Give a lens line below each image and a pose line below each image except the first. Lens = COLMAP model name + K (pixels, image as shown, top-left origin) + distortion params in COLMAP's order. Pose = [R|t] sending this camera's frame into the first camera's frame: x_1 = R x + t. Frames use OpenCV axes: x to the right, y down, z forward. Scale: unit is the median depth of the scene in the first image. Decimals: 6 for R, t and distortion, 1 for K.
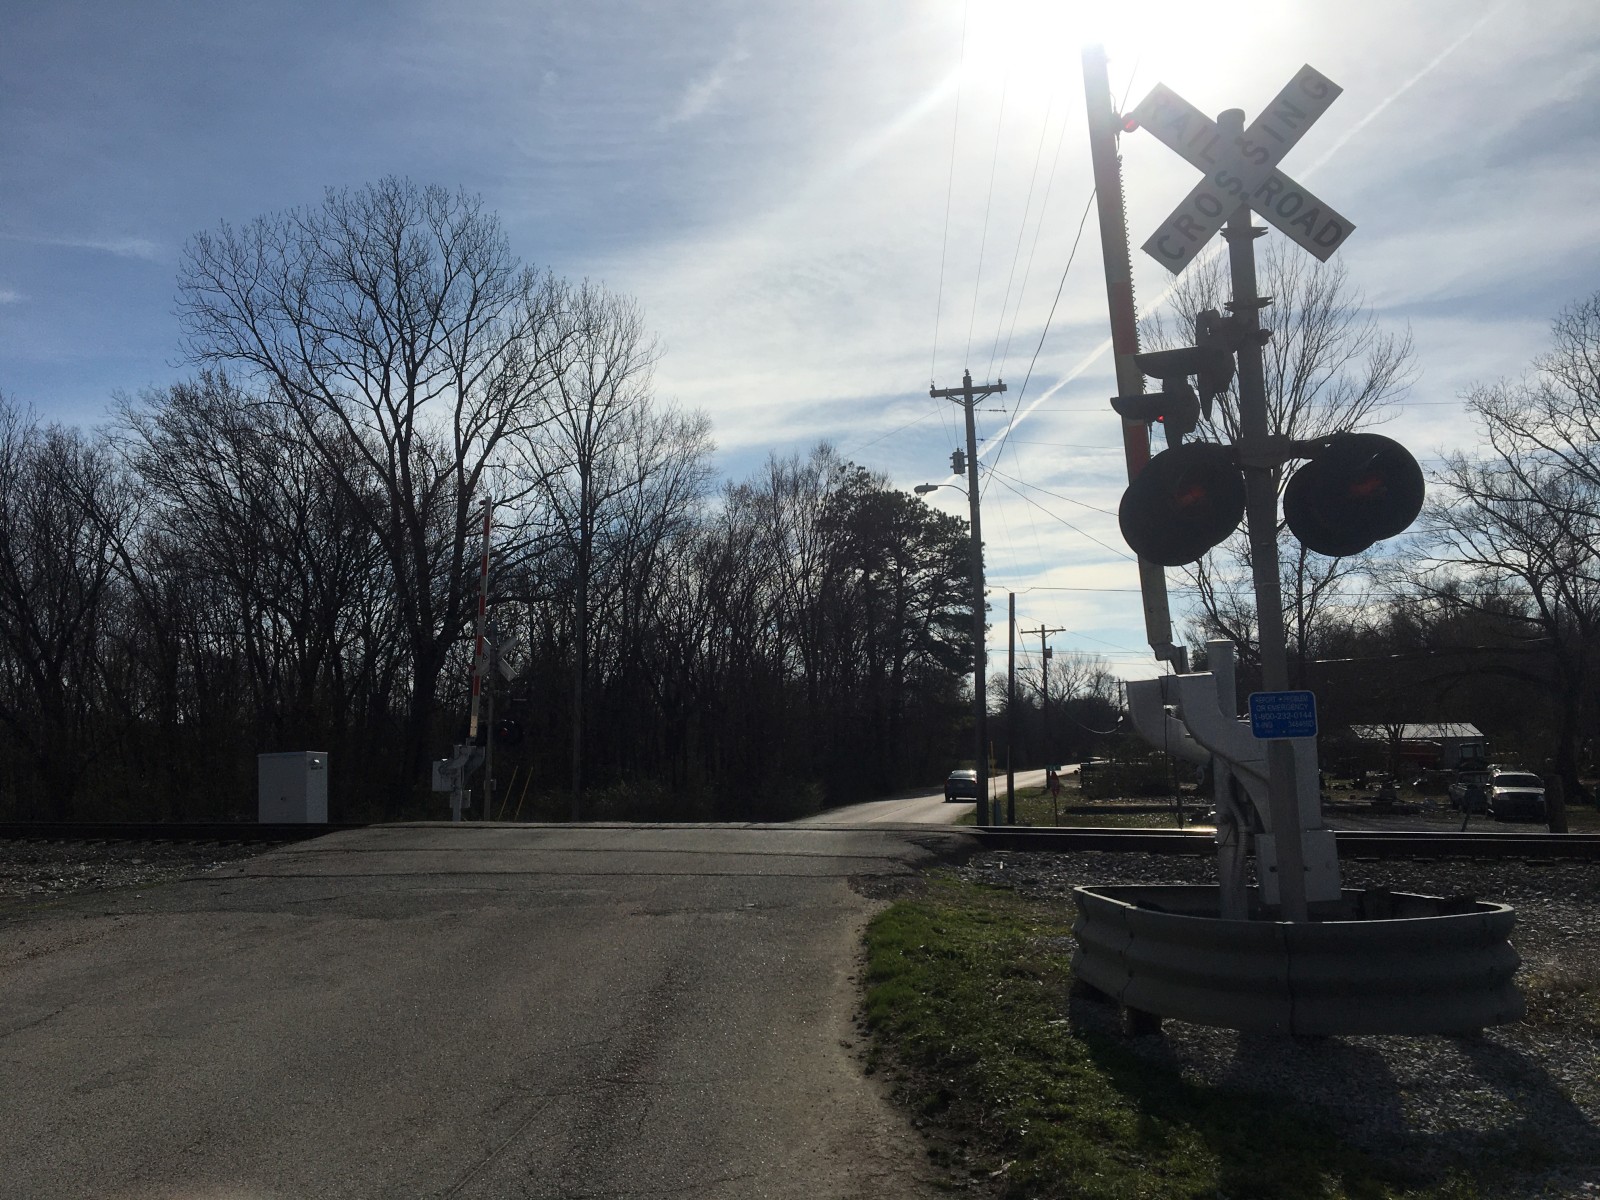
lens RADIAL K [[1336.6, 0, 782.2], [0, 1336.6, 605.0], [0, 0, 1]] dist [0.090021, -0.141635]
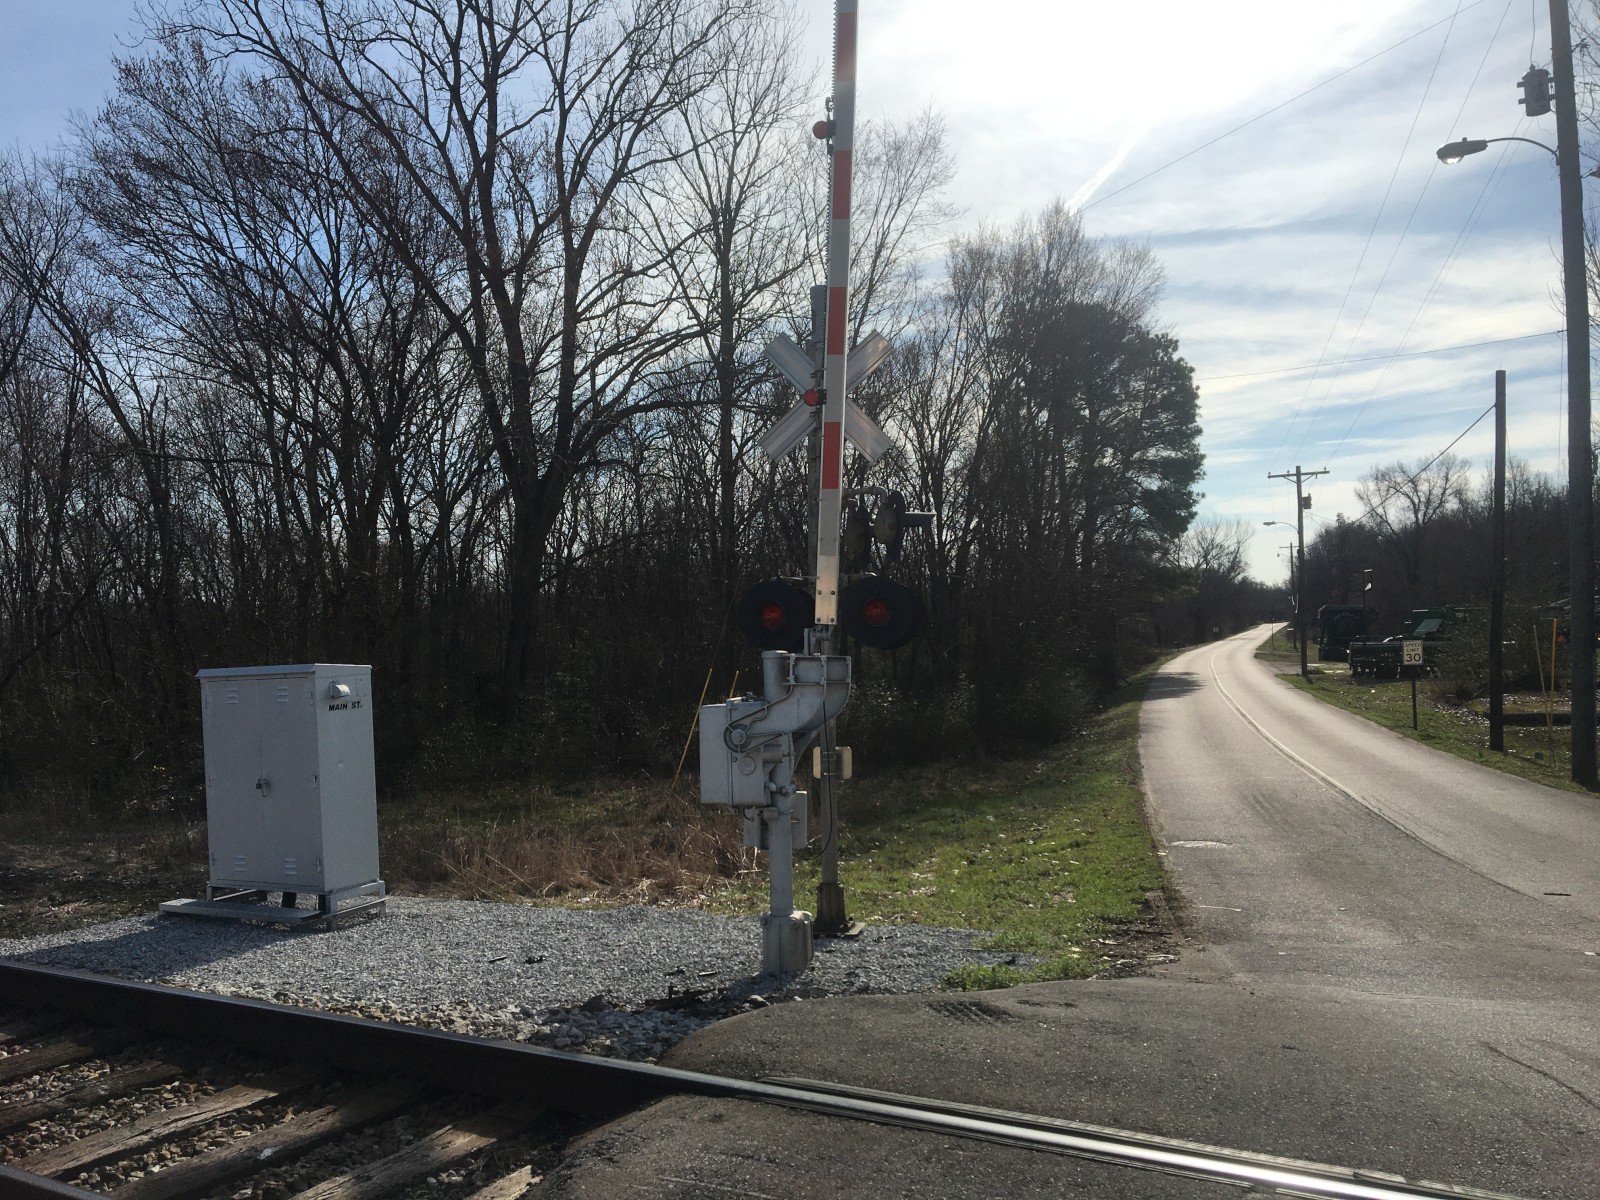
lens RADIAL K [[1357.1, 0, 792.0], [0, 1357.1, 617.1], [0, 0, 1]] dist [0.058854, -0.104501]
pose [[0.998874, -0.012240, -0.045829, -0.097591], [0.016748, 0.994916, 0.099310, 0.028830], [0.044381, -0.099966, 0.994001, 0.304244]]
